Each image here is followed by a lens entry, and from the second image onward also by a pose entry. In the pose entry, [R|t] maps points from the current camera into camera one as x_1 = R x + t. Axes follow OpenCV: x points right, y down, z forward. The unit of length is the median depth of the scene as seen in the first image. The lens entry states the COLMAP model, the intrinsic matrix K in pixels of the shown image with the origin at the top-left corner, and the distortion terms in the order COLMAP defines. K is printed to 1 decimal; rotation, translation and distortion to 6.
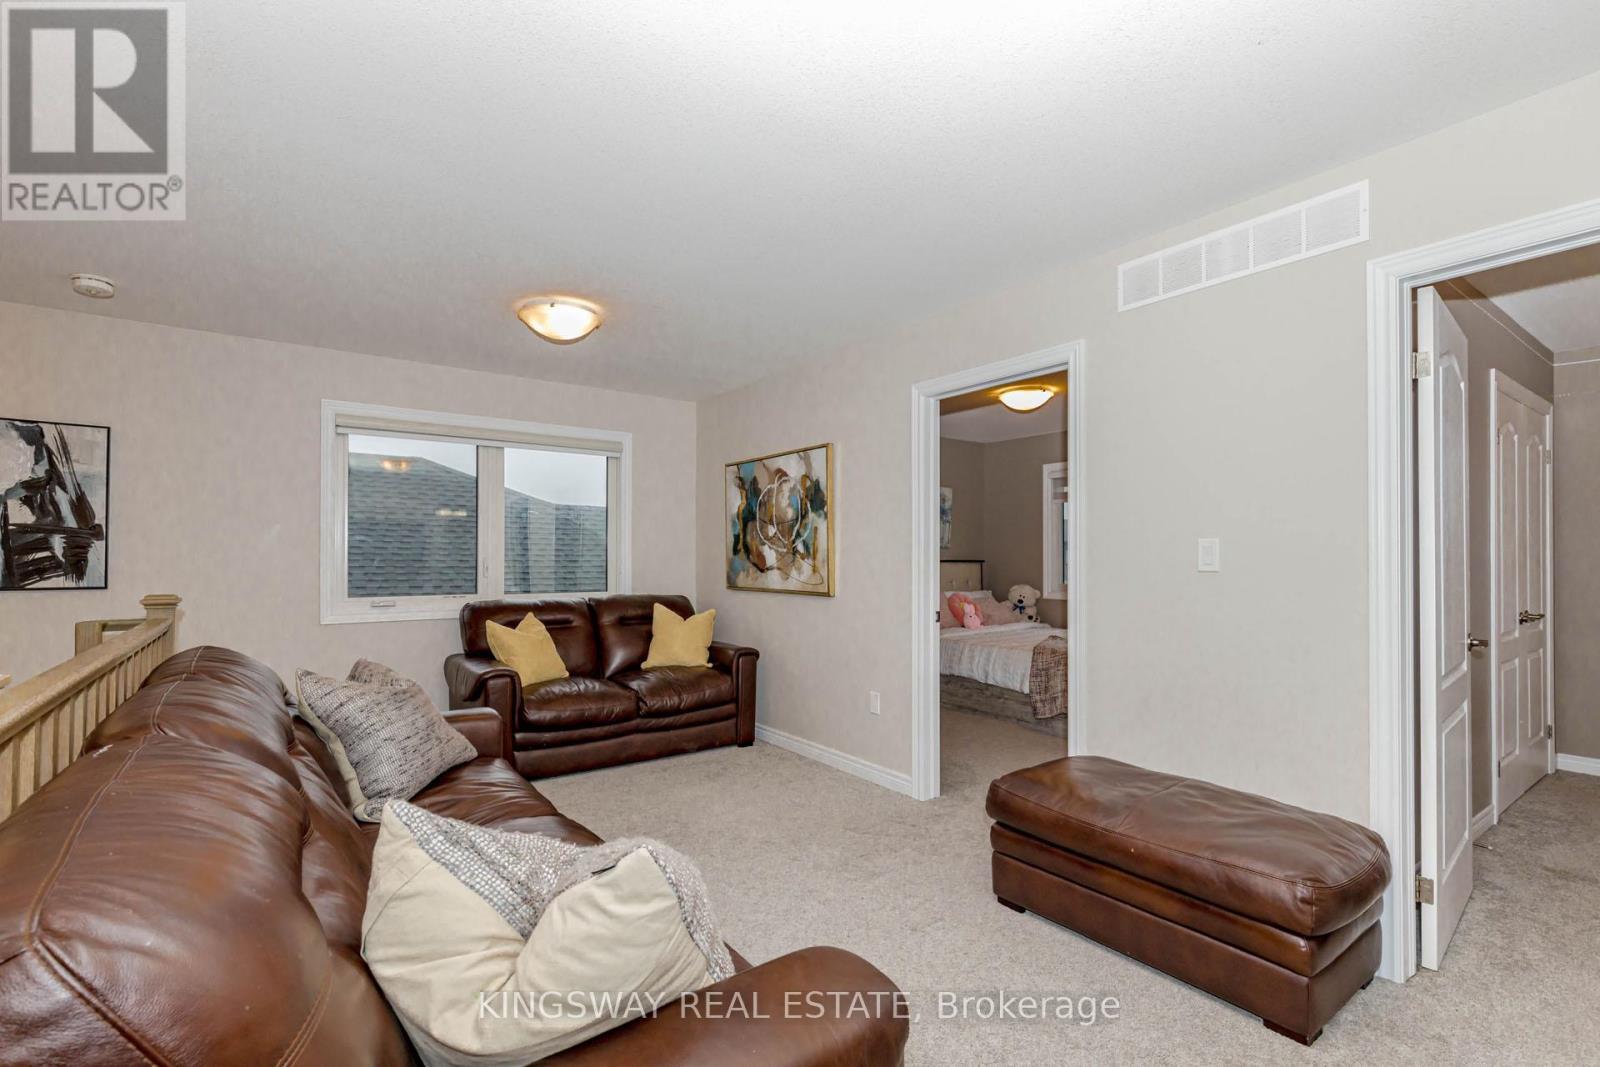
lens RADIAL K [[718.7, 0, 800.5], [0, 718.7, 546.2], [0, 0, 1]] dist [0.005492, 0.000106]
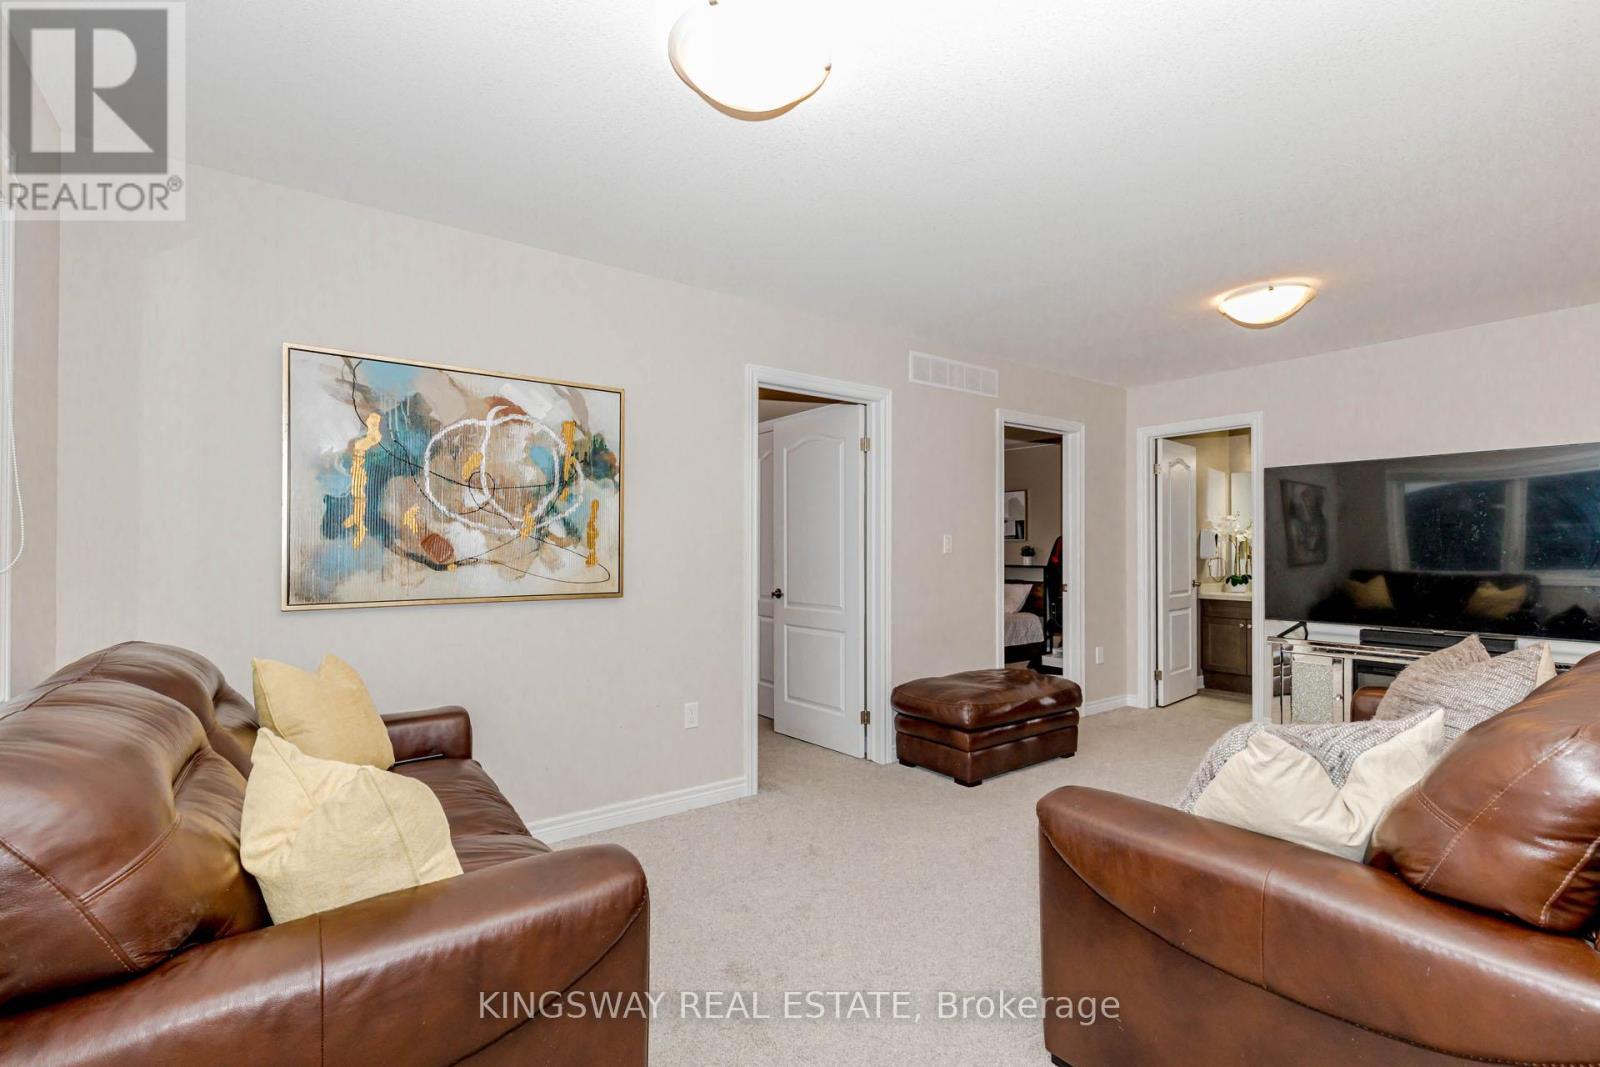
lens RADIAL K [[718.7, 0, 802.1], [0, 718.7, 541.8], [0, 0, 1]] dist [0.005492, 0.000106]
pose [[-0.000193, 0.016131, 0.999870, -0.638732], [-0.011538, 0.999803, -0.016132, 0.021016], [-0.999933, -0.011540, -0.000007, 0.743268]]
